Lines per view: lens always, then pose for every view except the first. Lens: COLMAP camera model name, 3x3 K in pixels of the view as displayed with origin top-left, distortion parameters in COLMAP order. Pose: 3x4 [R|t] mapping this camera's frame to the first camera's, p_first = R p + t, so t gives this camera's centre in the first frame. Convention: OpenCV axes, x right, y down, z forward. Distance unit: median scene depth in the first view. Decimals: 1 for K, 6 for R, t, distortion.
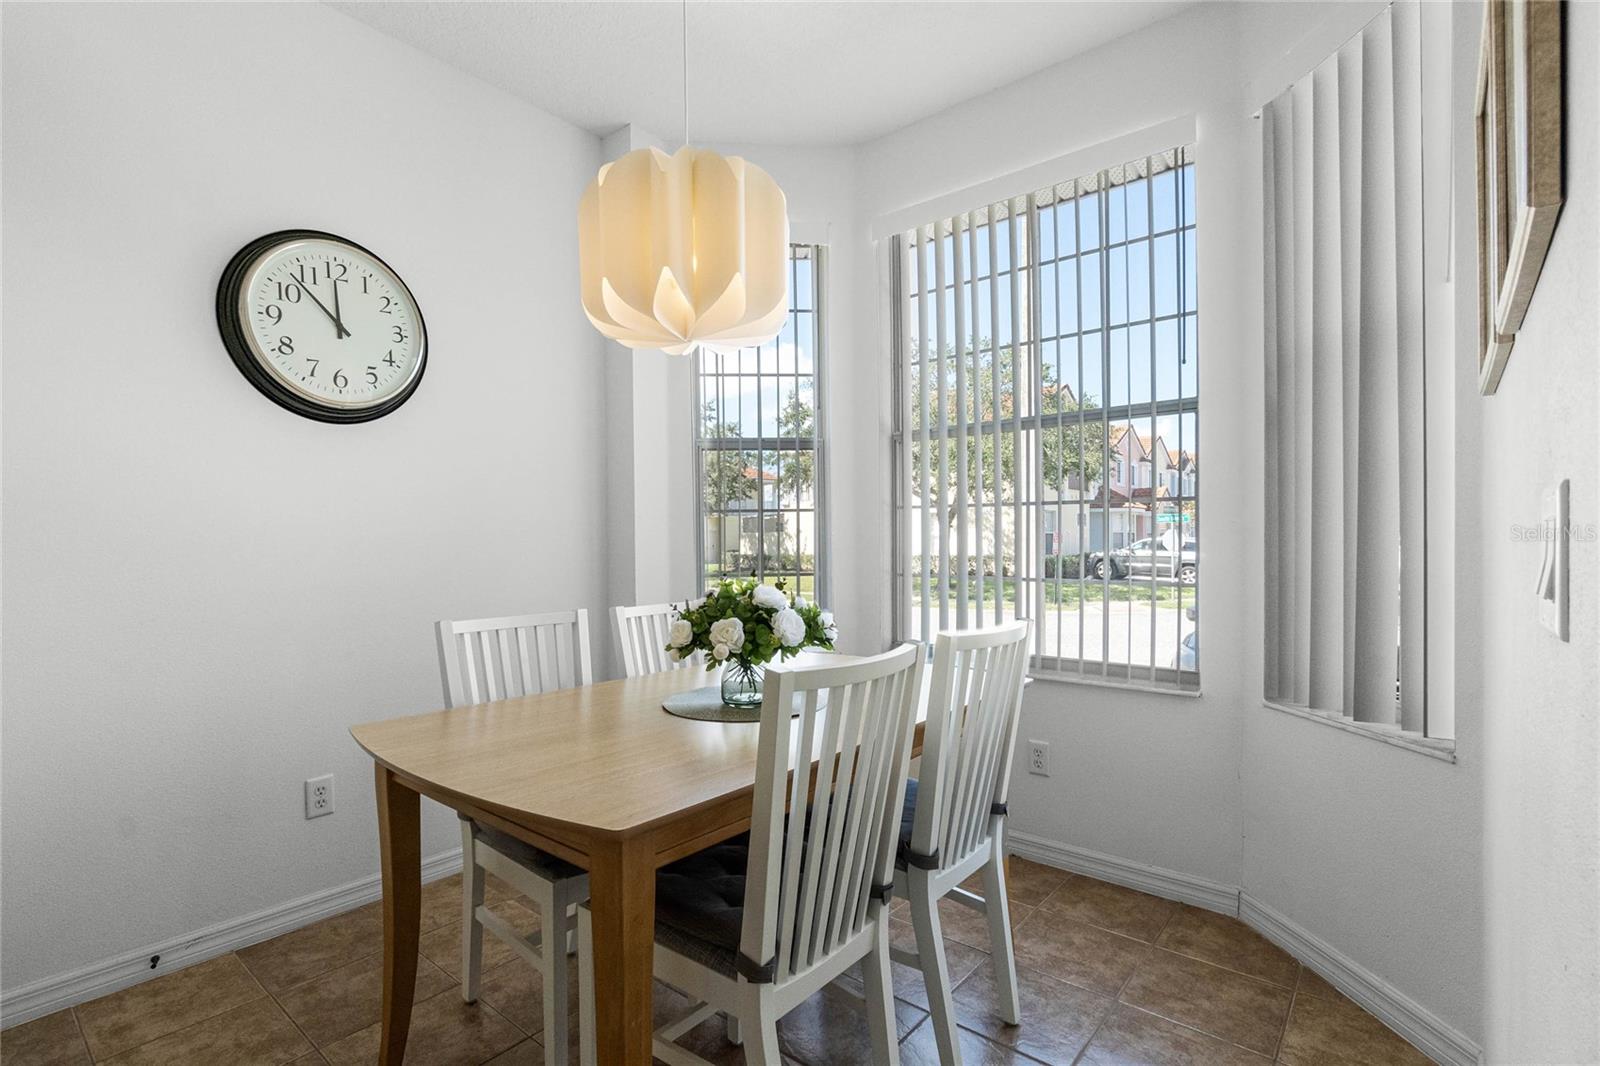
lens RADIAL K [[752.8, 0, 799.6], [0, 752.8, 540.4], [0, 0, 1]] dist [-0.002623, 0.000078]
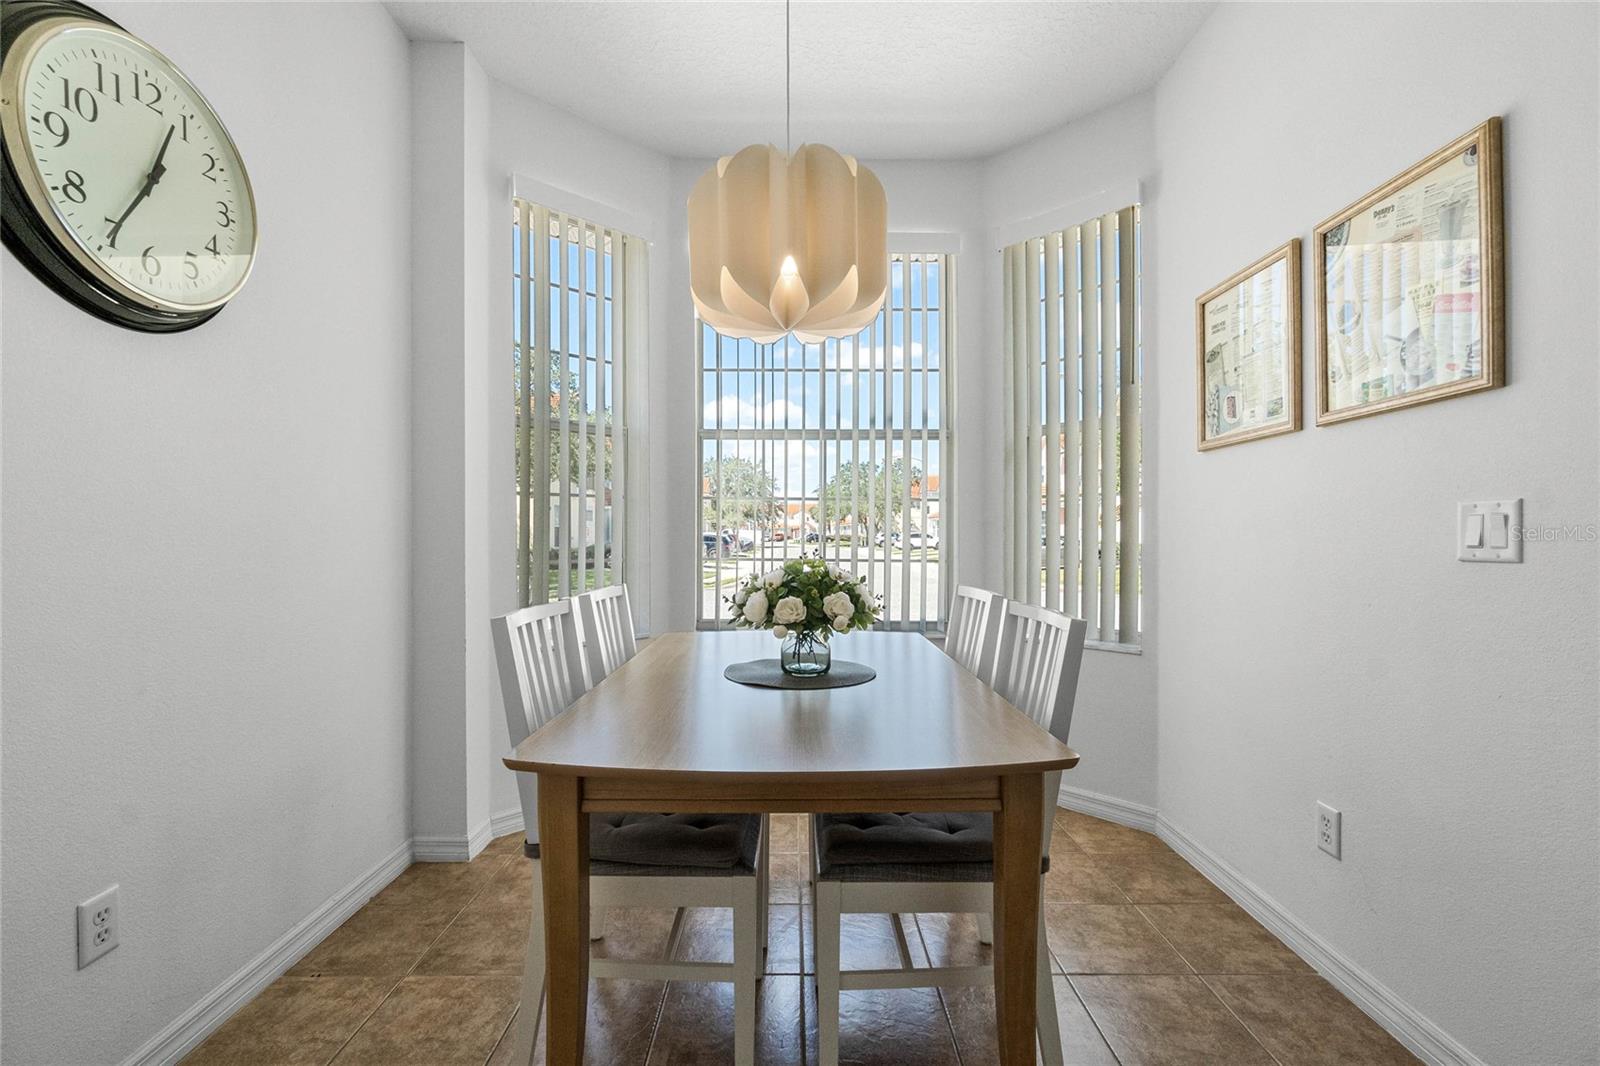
lens RADIAL K [[695.0, 0, 793.1], [0, 695.0, 536.2], [0, 0, 1]] dist [-0.001284, -0.000732]
pose [[0.763900, 0.006358, 0.645303, -0.599311], [-0.000489, 0.999957, -0.009274, 0.026568], [-0.645334, 0.006769, 0.763871, 0.203683]]
